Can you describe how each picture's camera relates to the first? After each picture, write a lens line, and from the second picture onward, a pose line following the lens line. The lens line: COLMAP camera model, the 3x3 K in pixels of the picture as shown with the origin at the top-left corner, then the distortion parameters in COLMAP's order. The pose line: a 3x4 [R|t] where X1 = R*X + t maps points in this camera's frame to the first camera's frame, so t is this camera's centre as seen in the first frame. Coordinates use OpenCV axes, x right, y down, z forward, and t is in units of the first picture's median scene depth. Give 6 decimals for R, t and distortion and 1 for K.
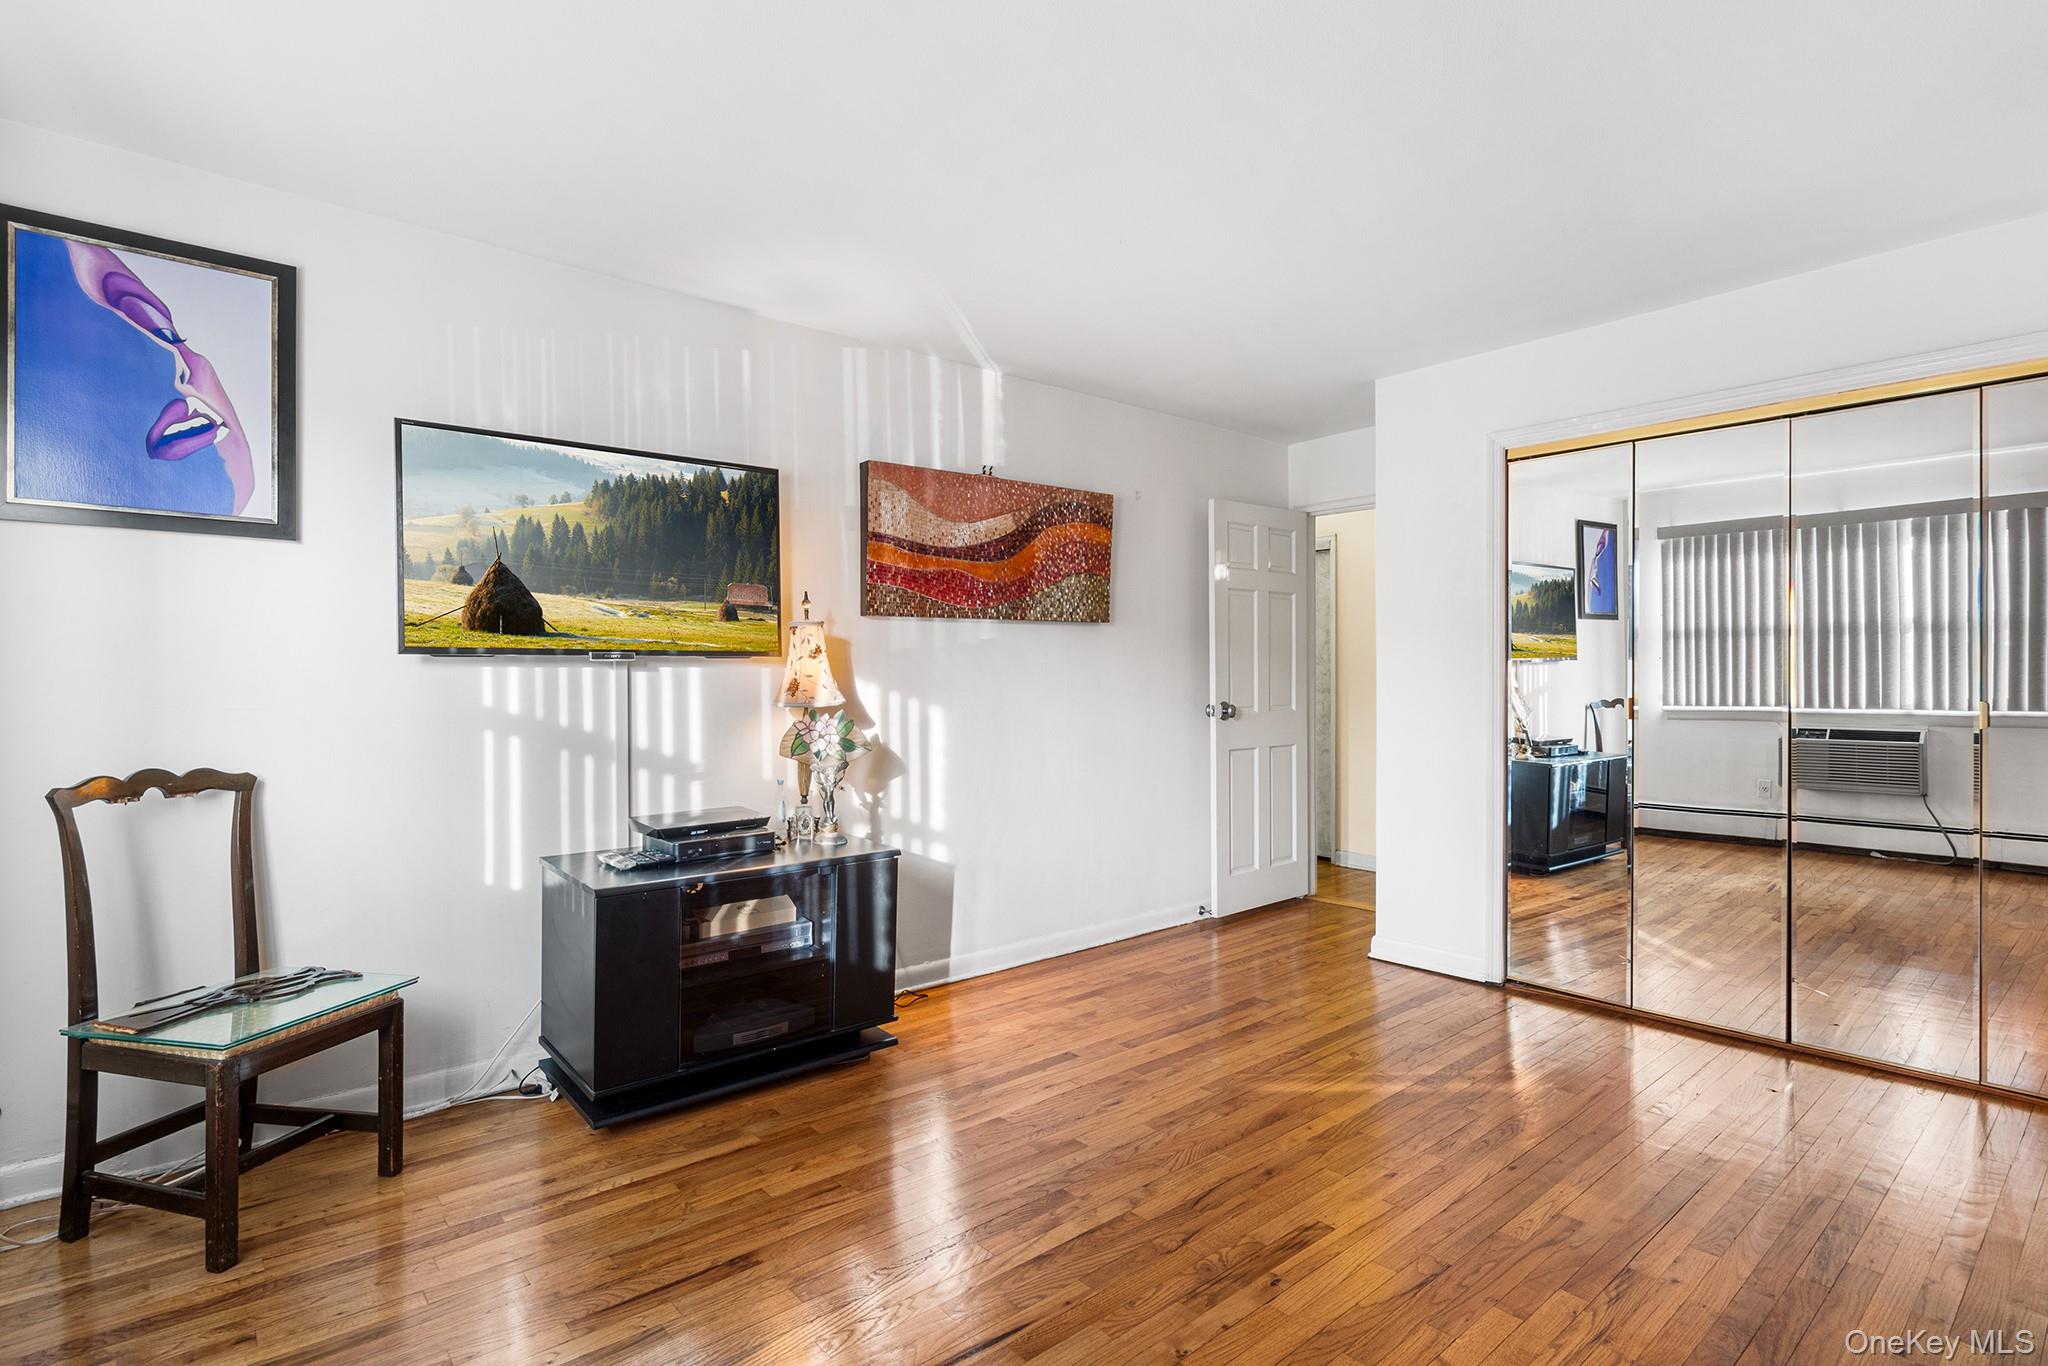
lens RADIAL K [[989.3, 0, 1018.2], [0, 989.3, 684.2], [0, 0, 1]] dist [-0.021675, -0.000386]
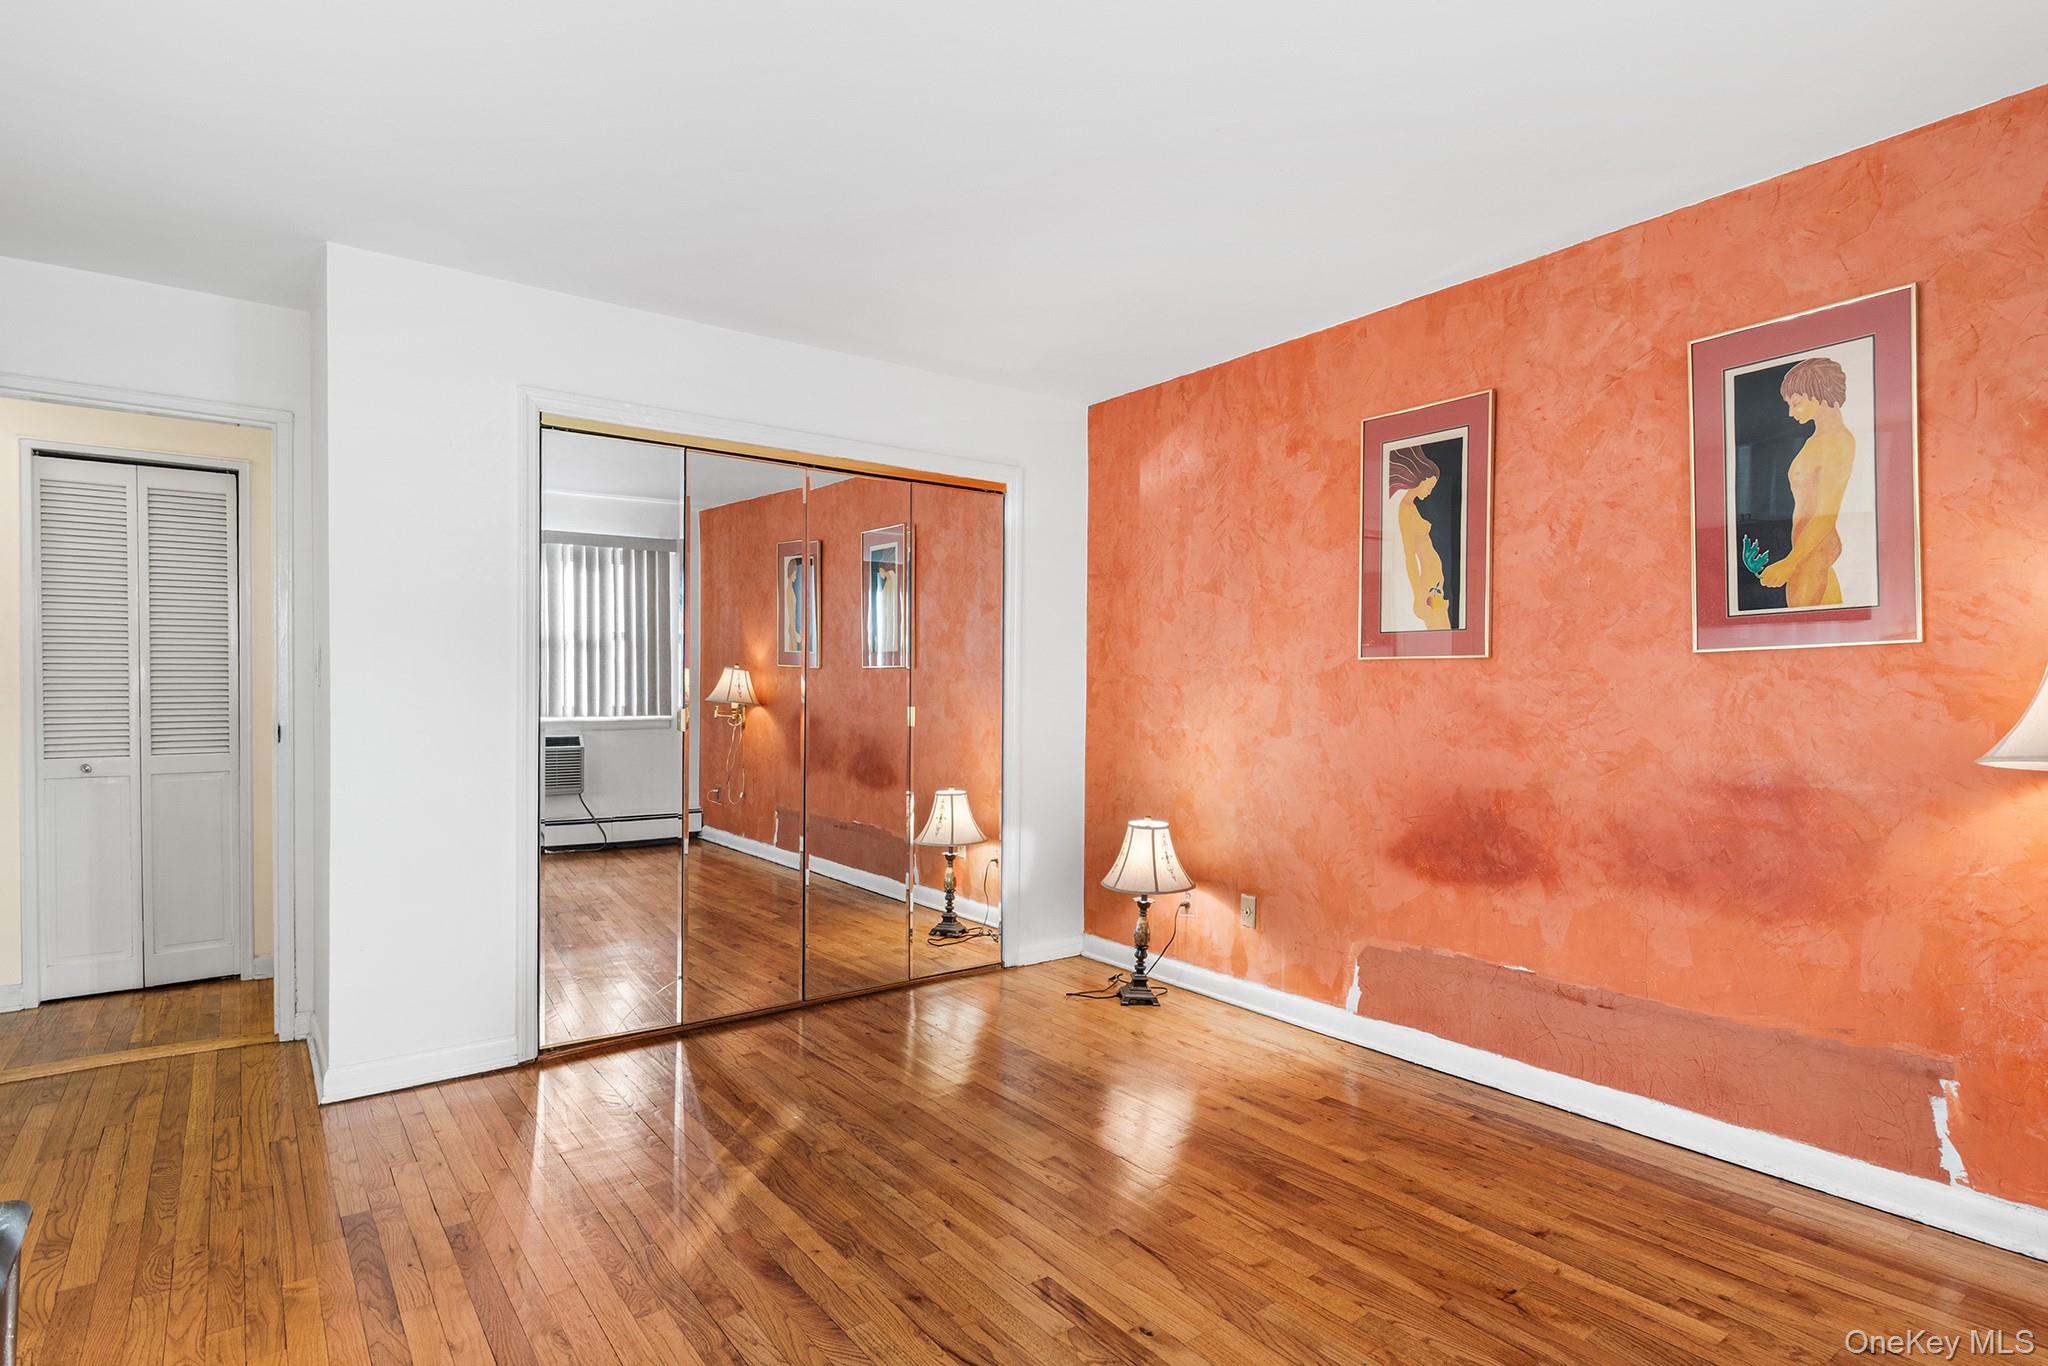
lens RADIAL K [[1058.9, 0, 1062.6], [0, 1058.9, 694.2], [0, 0, 1]] dist [0.001301, -0.001851]
pose [[0.045748, -0.003641, 0.998946, -0.377463], [0.006267, 0.999975, 0.003358, -0.000785], [-0.998933, 0.006107, 0.045769, 0.520220]]
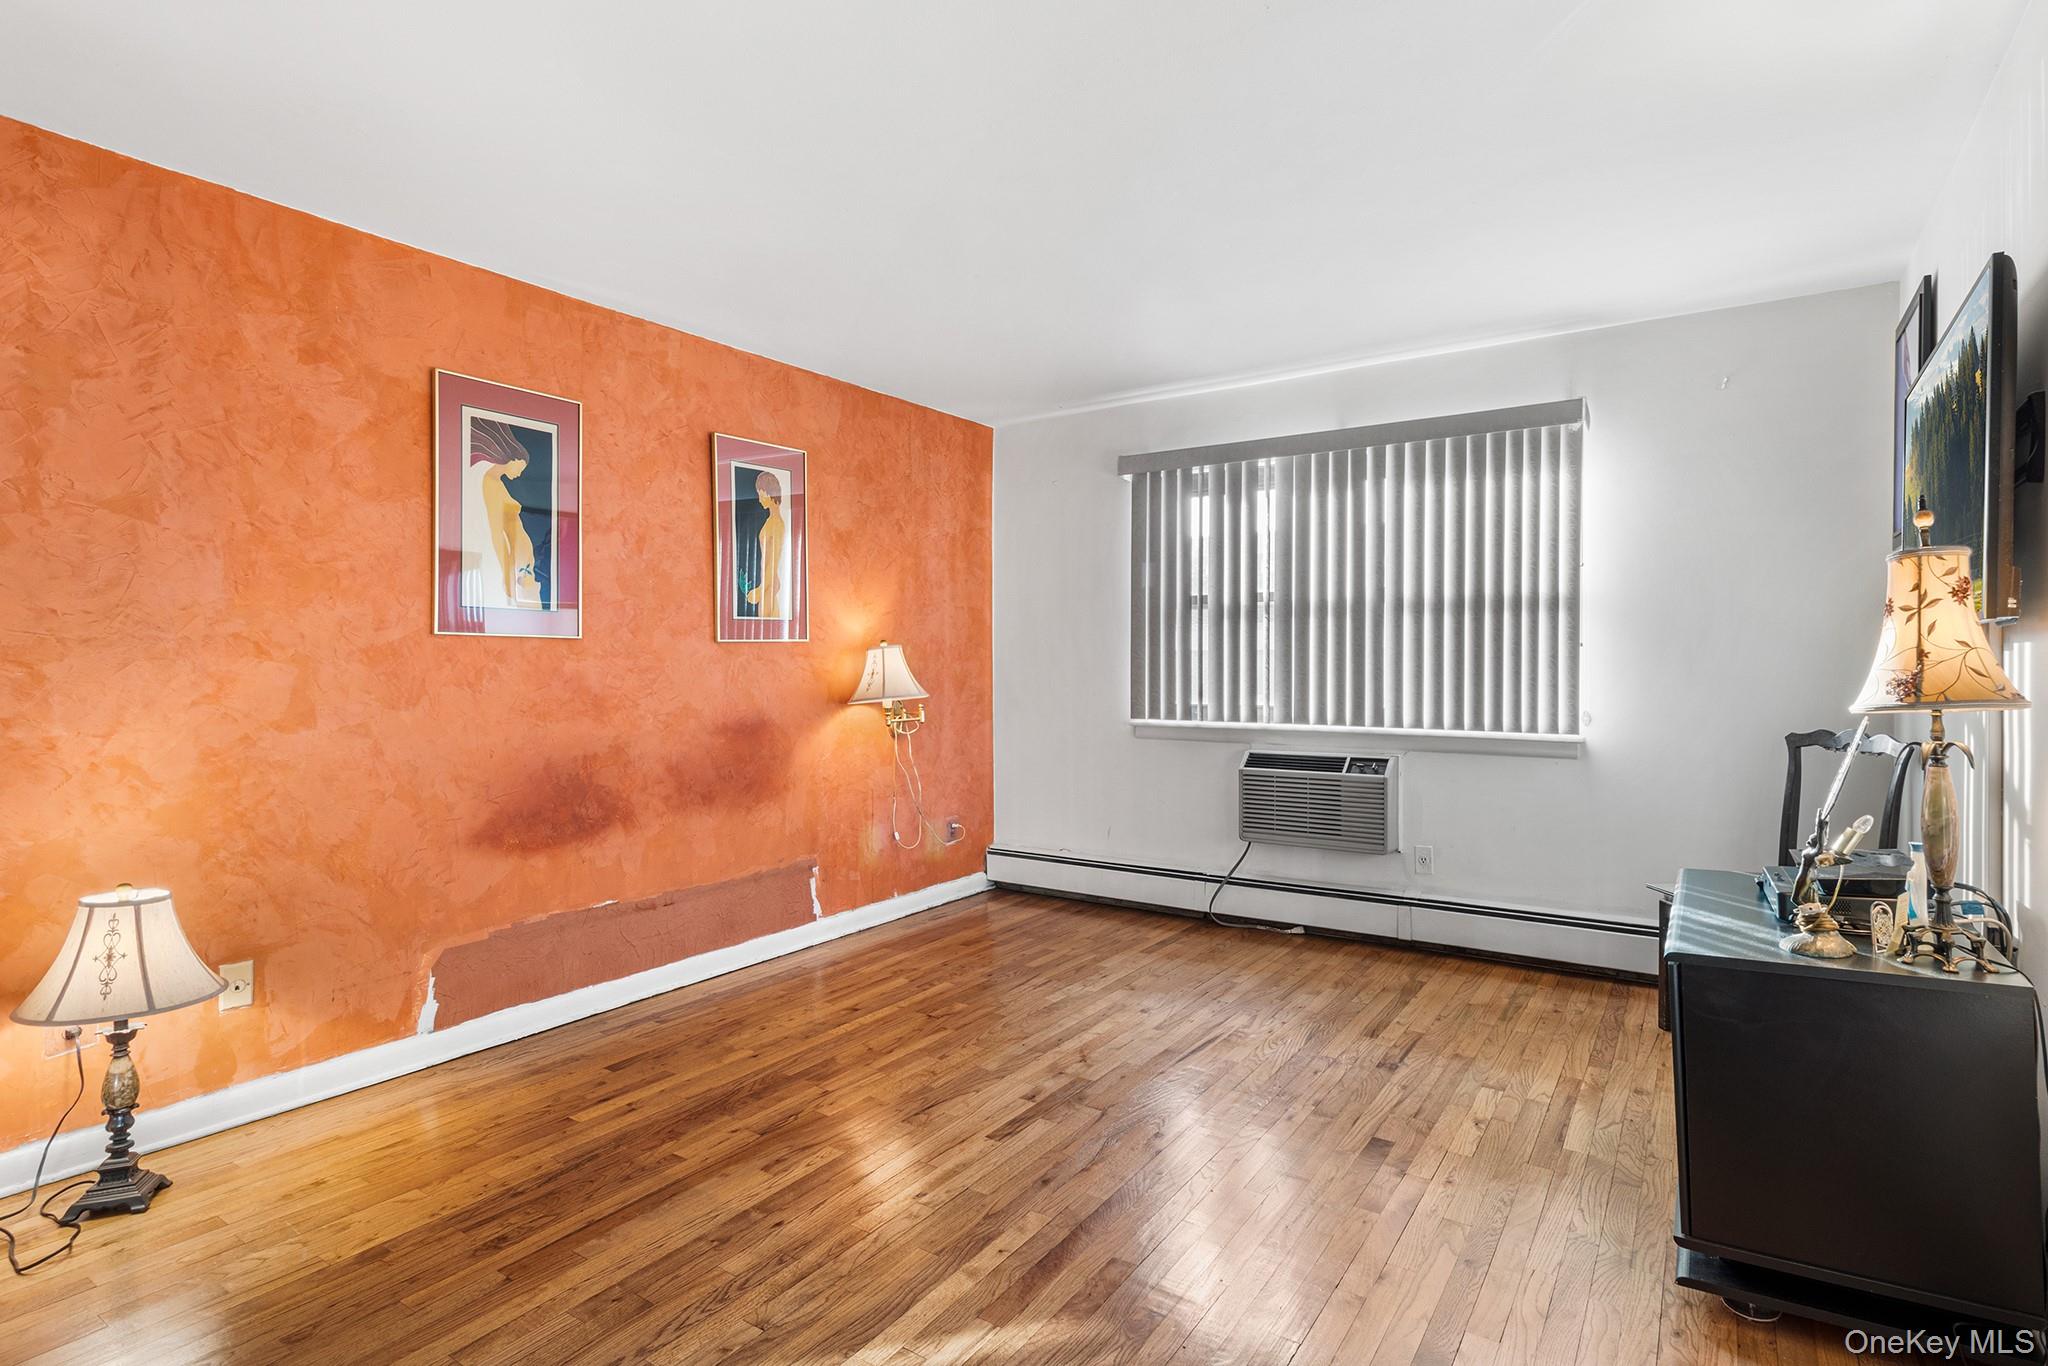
lens RADIAL K [[1058.9, 0, 1023.7], [0, 1058.9, 666.7], [0, 0, 1]] dist [0.001301, -0.001851]
pose [[-0.960764, 0.004862, -0.277325, 0.347240], [0.002635, 0.999961, 0.008401, -0.006756], [0.277355, 0.007341, -0.960740, 1.230405]]
